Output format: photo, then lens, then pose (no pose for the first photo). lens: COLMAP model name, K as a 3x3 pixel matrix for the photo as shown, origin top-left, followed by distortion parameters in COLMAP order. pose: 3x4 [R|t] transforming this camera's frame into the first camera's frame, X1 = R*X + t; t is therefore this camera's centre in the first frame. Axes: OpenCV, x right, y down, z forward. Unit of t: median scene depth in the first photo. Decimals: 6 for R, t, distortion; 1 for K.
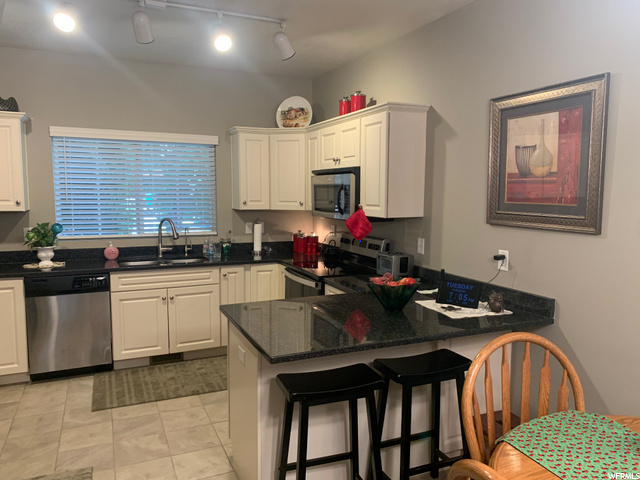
lens RADIAL K [[481.4, 0, 320.6], [0, 481.4, 240.1], [0, 0, 1]] dist [-0.011615, 0.011000]
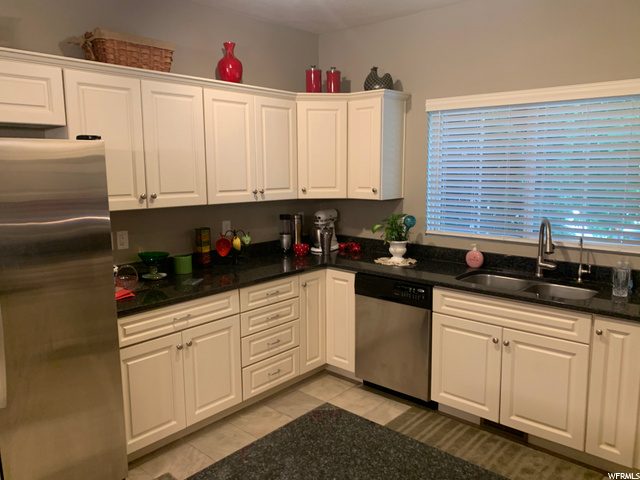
lens RADIAL K [[481.4, 0, 320.3], [0, 481.4, 236.8], [0, 0, 1]] dist [-0.011615, 0.011000]
pose [[0.402651, 0.116011, -0.907972, 0.158943], [-0.082140, 0.992514, 0.090387, -0.059372], [0.911661, 0.038187, 0.409166, 0.498832]]
